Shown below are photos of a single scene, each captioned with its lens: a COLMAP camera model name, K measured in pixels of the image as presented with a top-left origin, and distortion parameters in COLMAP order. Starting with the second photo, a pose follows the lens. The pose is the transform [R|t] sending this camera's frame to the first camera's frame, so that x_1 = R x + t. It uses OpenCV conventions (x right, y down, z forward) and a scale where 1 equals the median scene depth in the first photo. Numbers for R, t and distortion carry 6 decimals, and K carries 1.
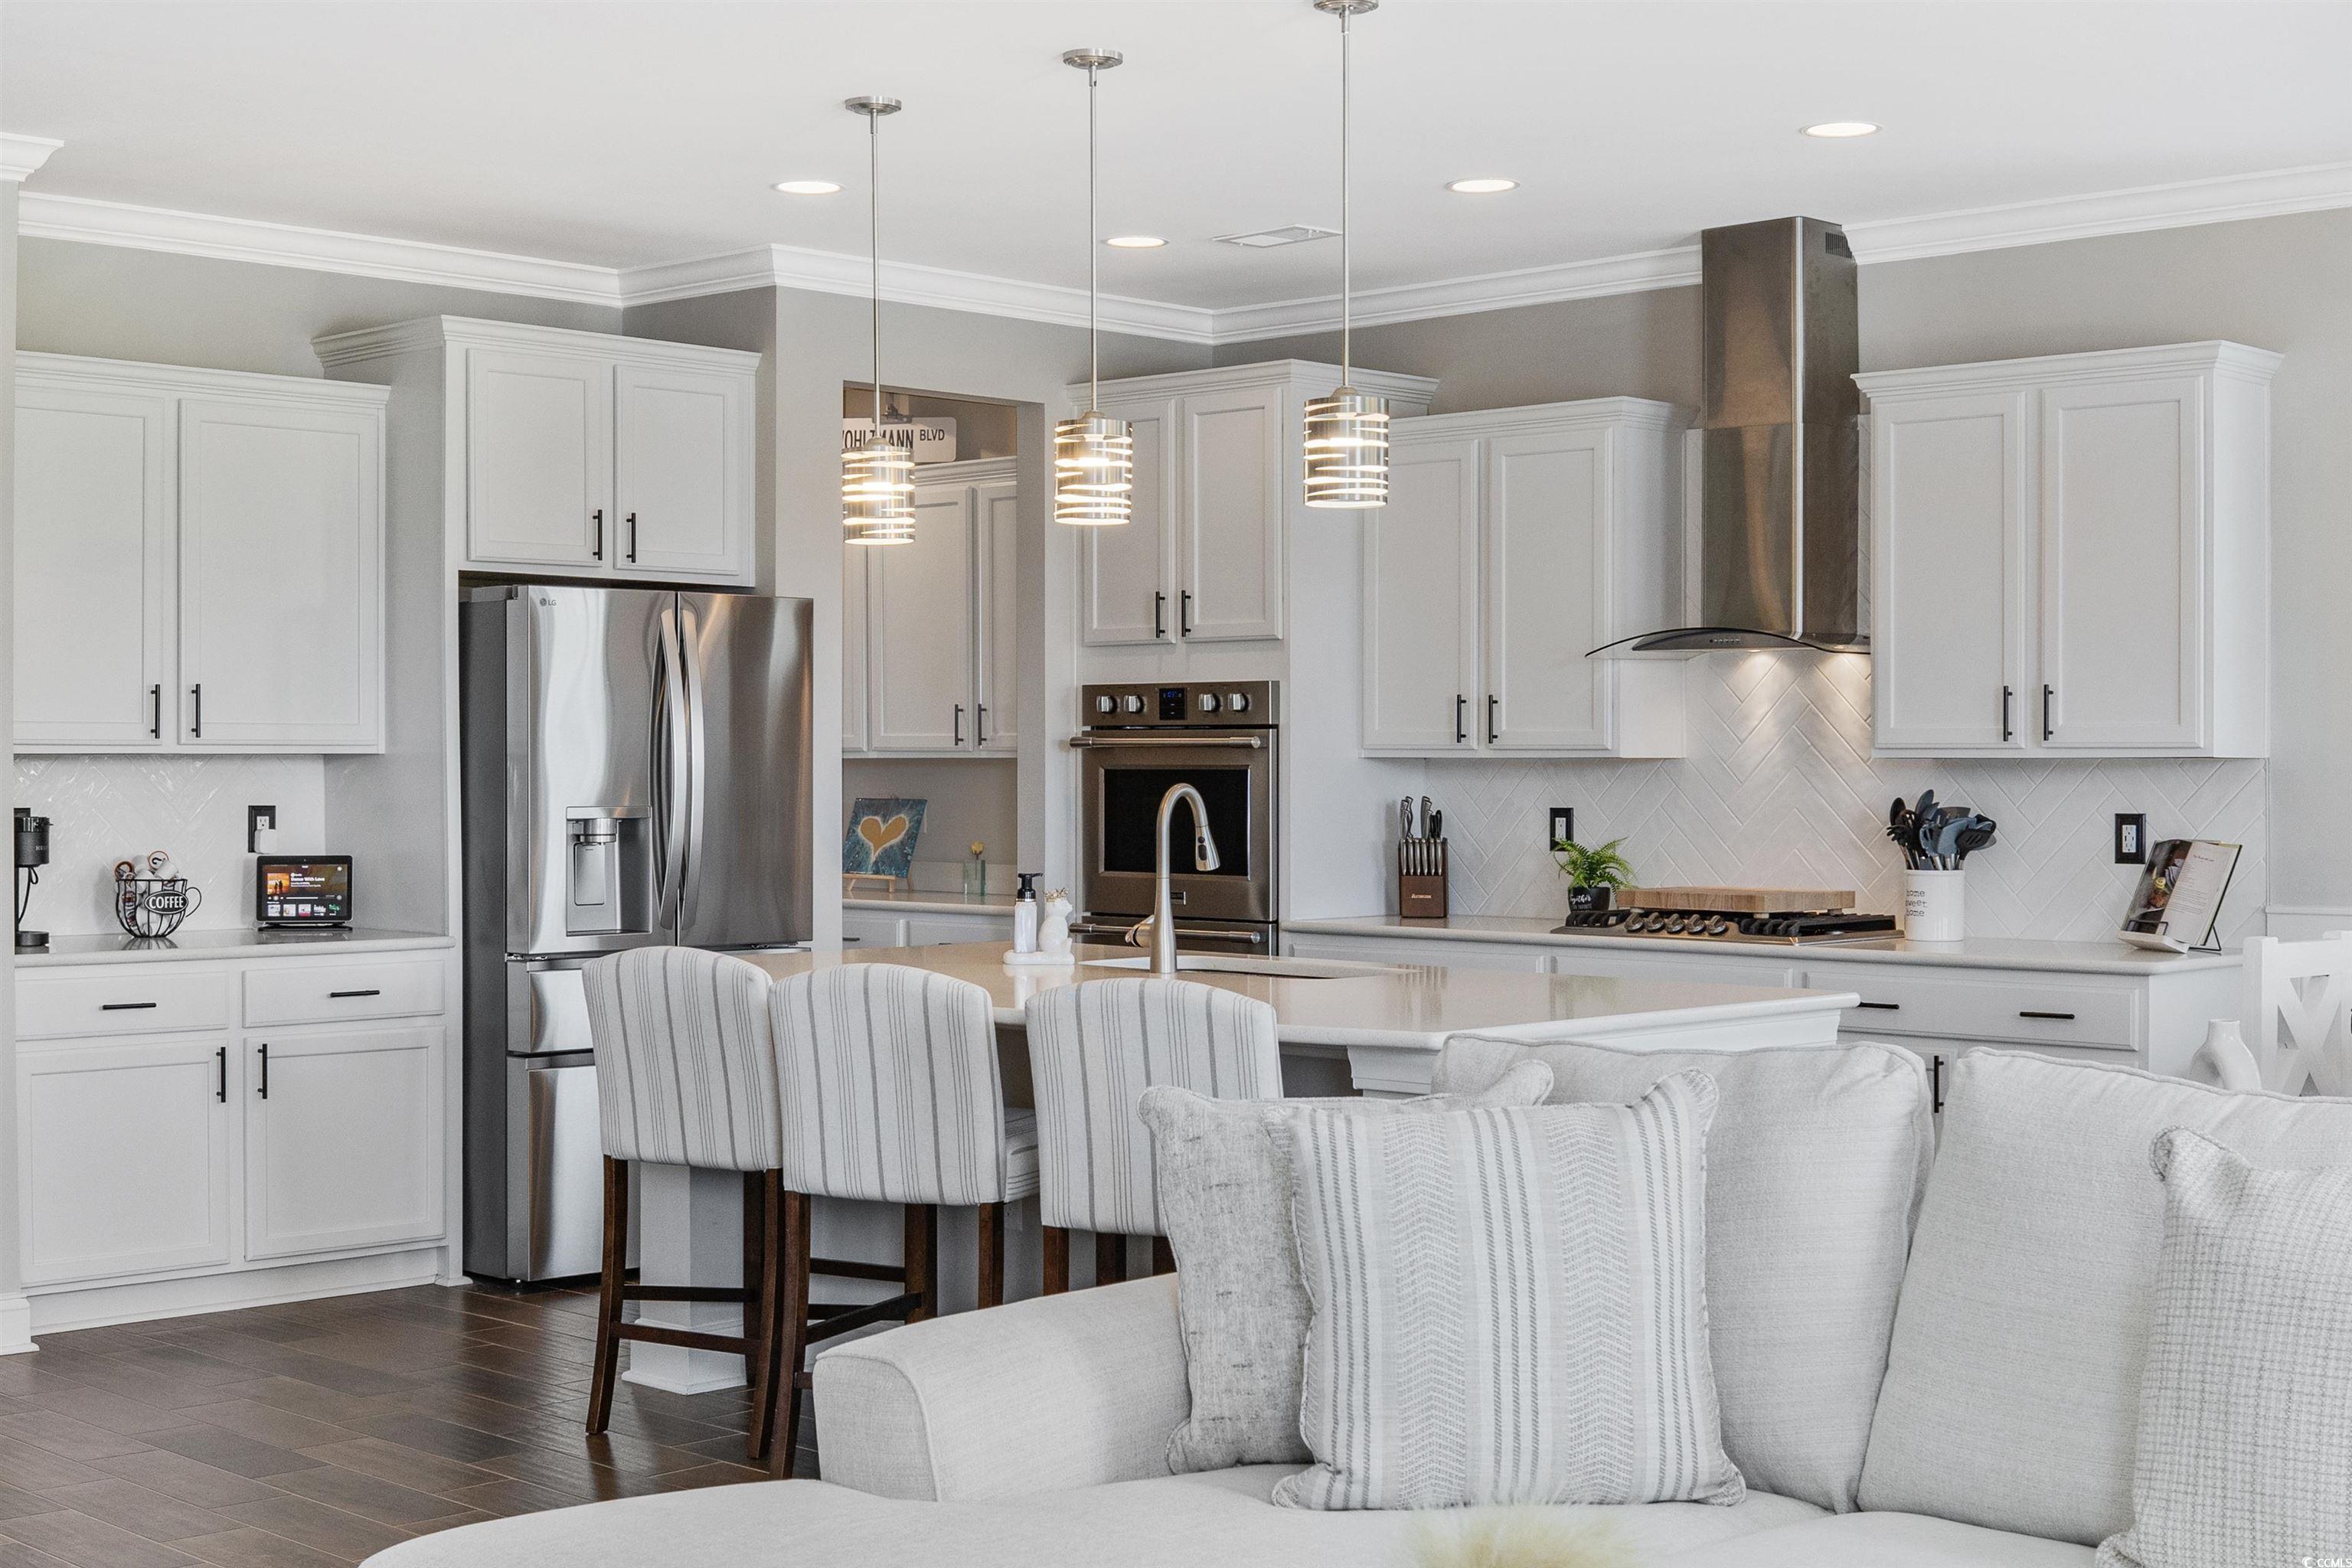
lens RADIAL K [[3224.6, 0, 1177.0], [0, 3224.6, 782.5], [0, 0, 1]] dist [-0.029898, 0.000000]
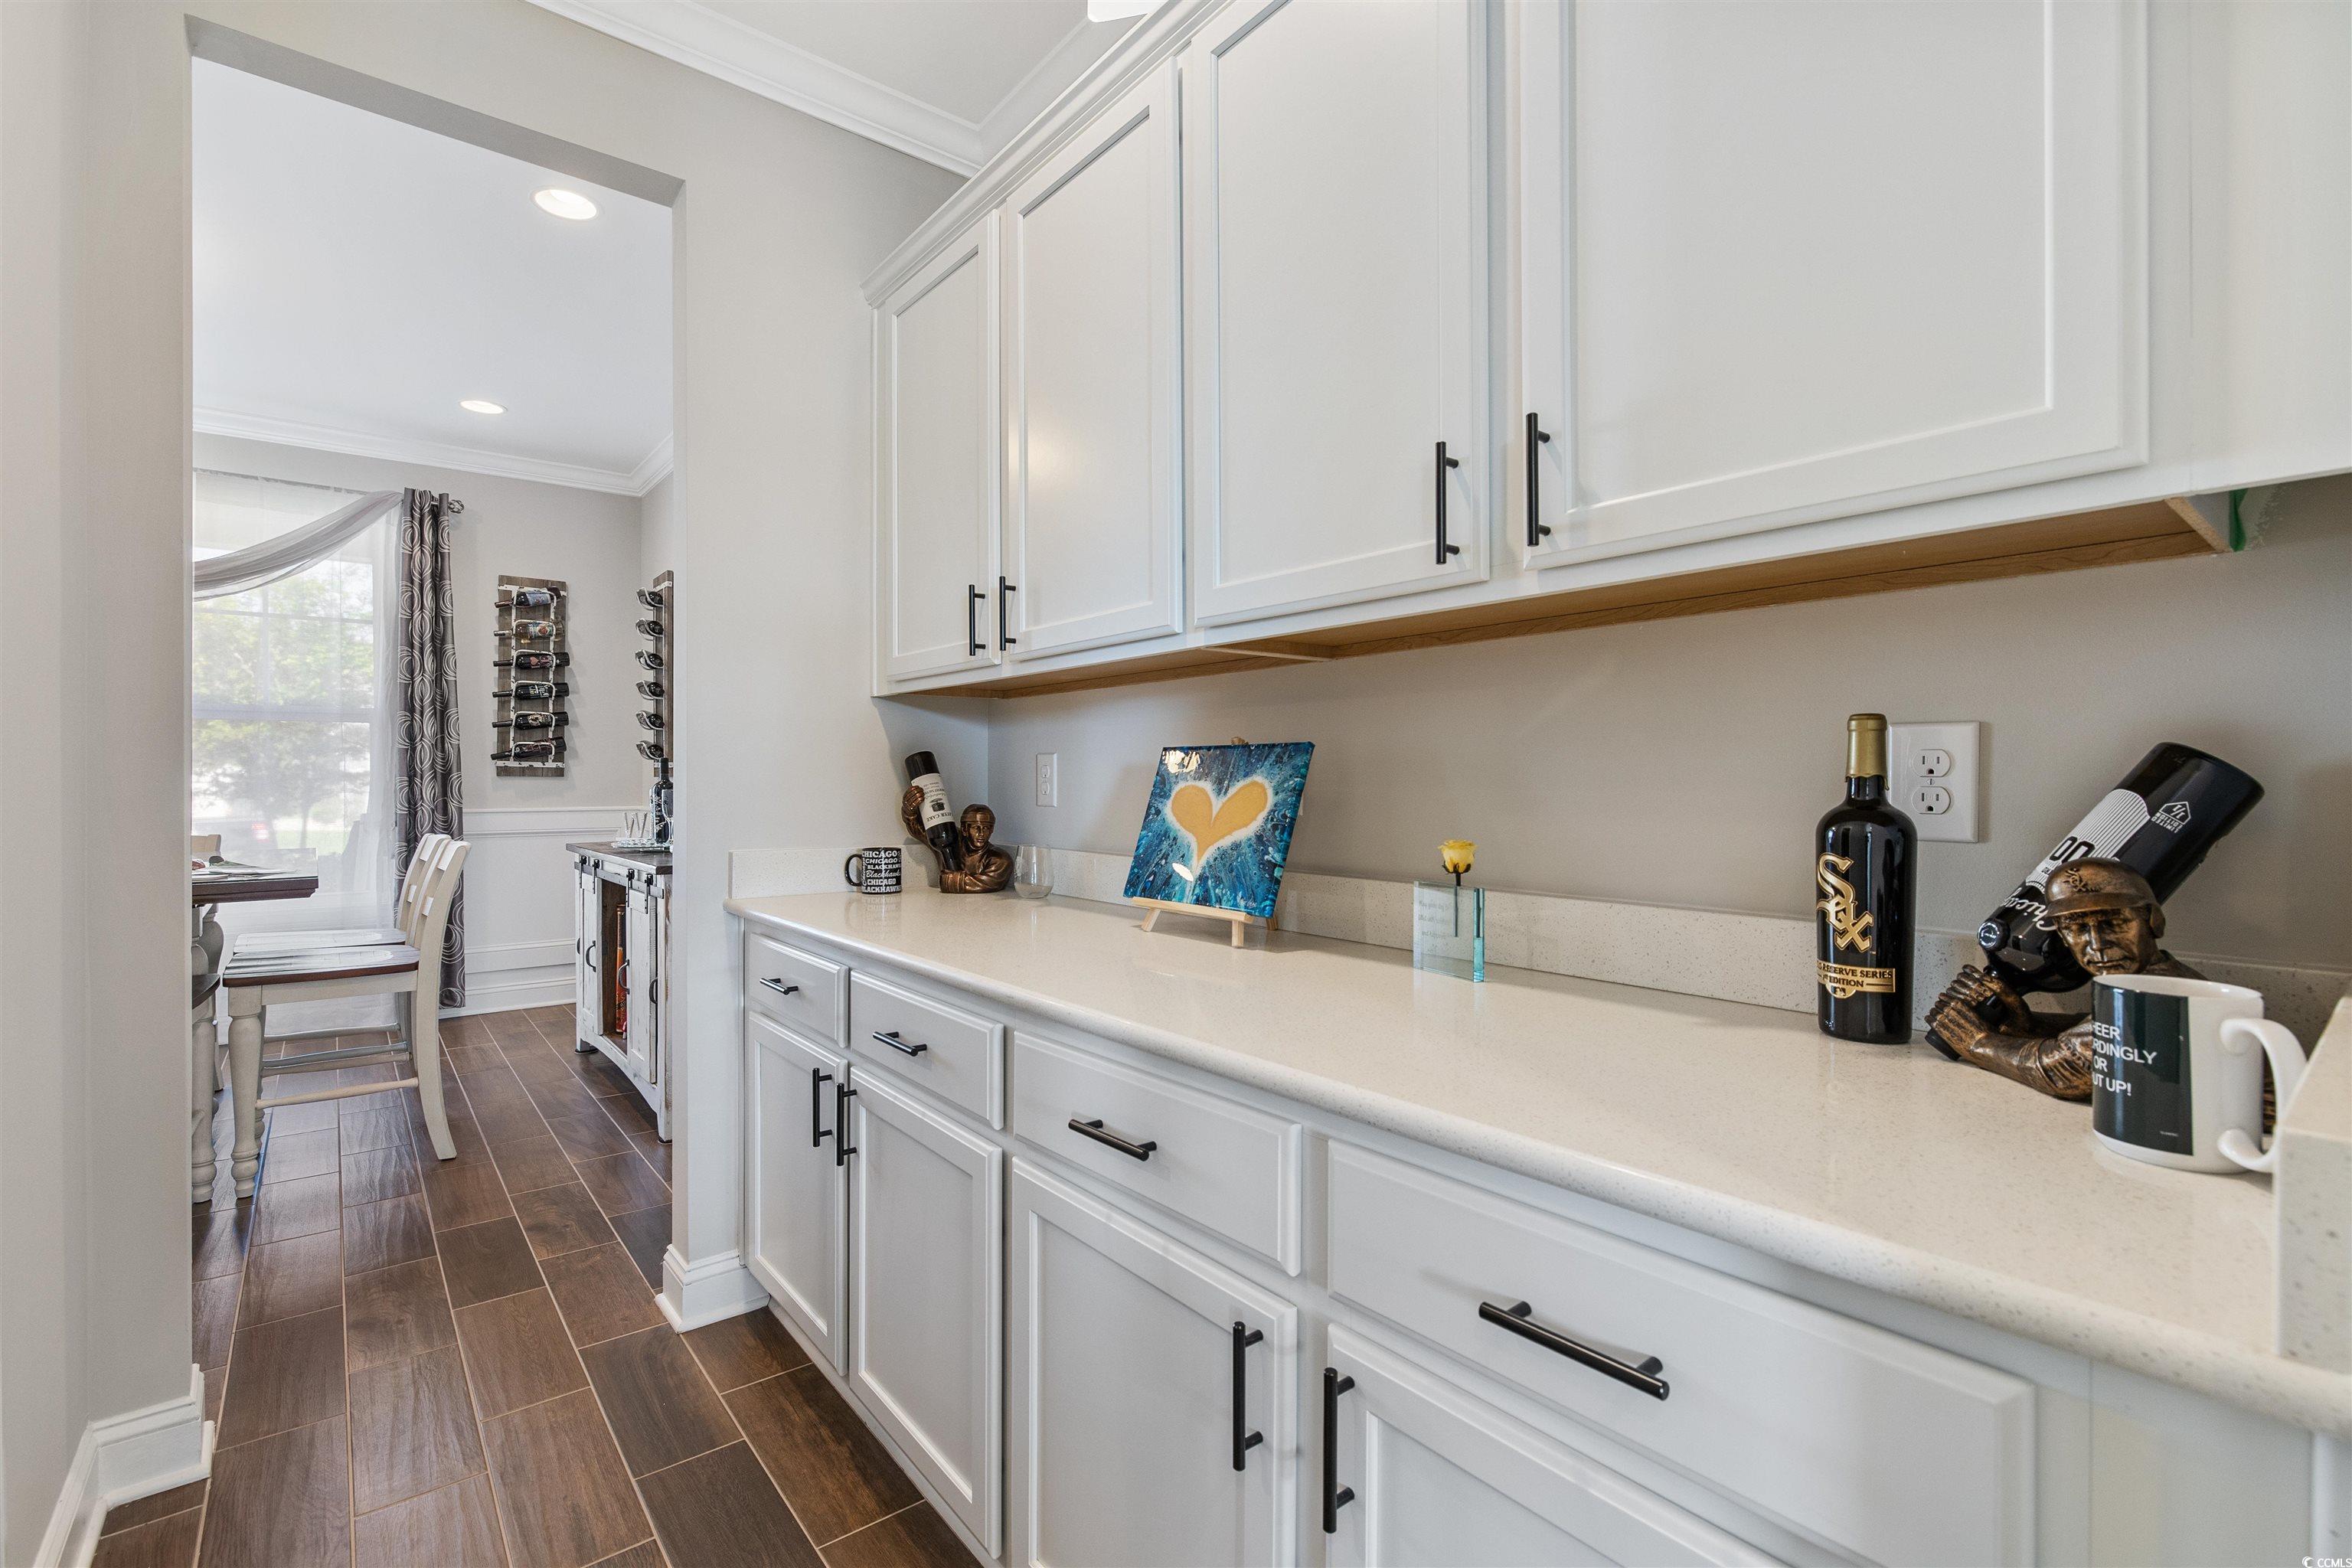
lens RADIAL K [[1047.5, 0, 1170.5], [0, 1047.5, 786.3], [0, 0, 1]] dist [-0.009806, -0.000072]
pose [[0.993787, -0.000635, -0.111295, -0.081308], [-0.000012, 0.999983, -0.005808, 0.012231], [0.111297, 0.005773, 0.993770, 0.851007]]
